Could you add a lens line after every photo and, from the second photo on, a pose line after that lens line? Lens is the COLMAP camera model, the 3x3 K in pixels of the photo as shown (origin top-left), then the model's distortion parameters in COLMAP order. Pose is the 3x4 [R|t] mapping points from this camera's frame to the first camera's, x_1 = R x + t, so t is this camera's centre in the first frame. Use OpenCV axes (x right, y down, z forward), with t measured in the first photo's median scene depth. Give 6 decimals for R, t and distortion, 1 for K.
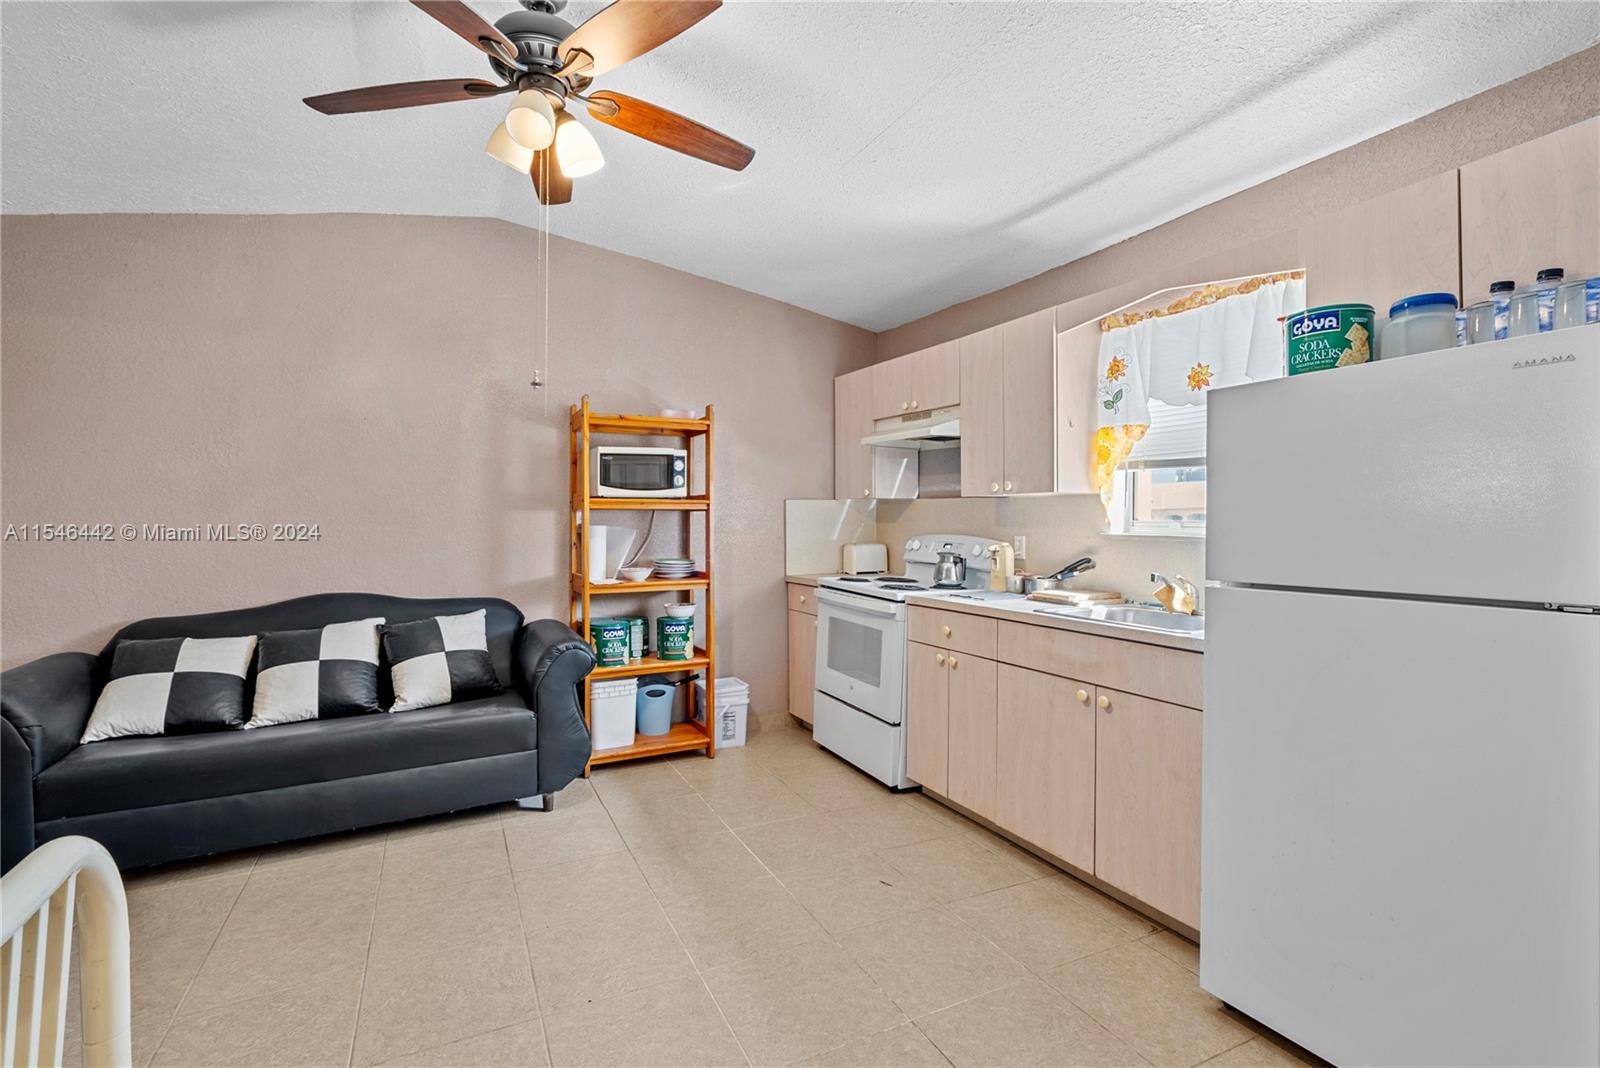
lens RADIAL K [[723.4, 0, 801.2], [0, 723.4, 521.7], [0, 0, 1]] dist [-0.003365, 0.000212]
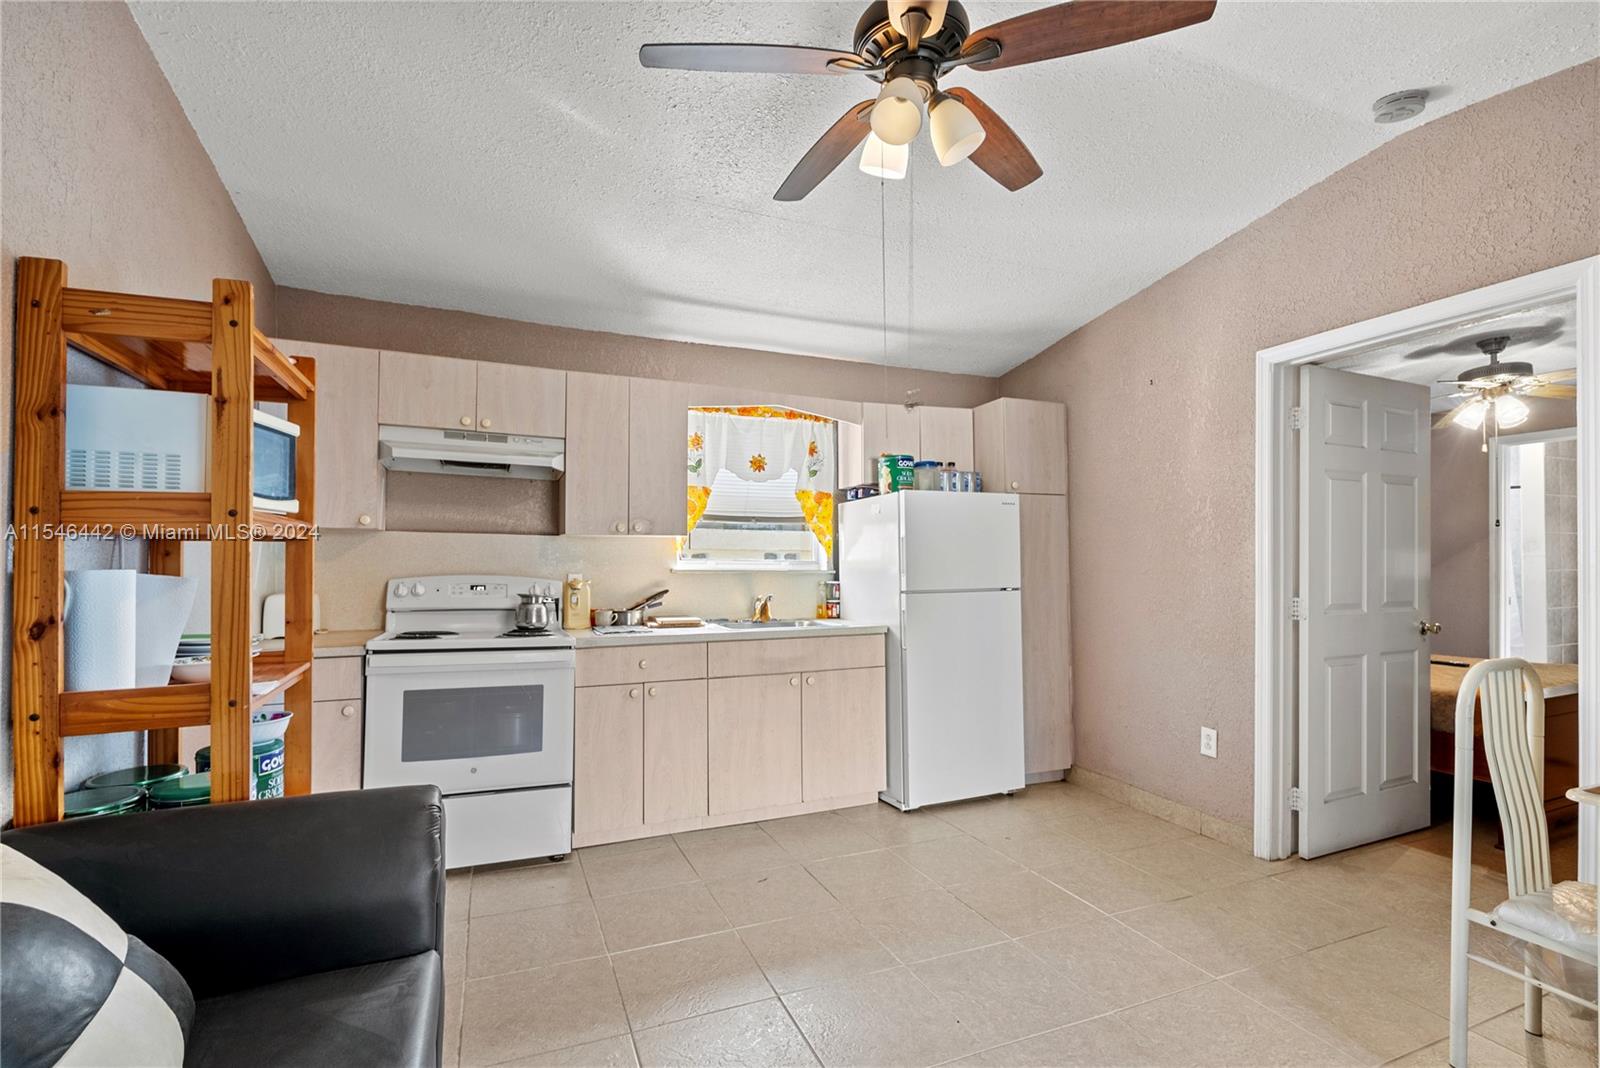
lens RADIAL K [[723.4, 0, 789.6], [0, 723.4, 560.4], [0, 0, 1]] dist [-0.003365, 0.000212]
pose [[0.081678, -0.004251, 0.996650, -0.788714], [0.000909, 0.999991, 0.004191, -0.004094], [-0.996658, 0.000564, 0.081681, 0.677727]]
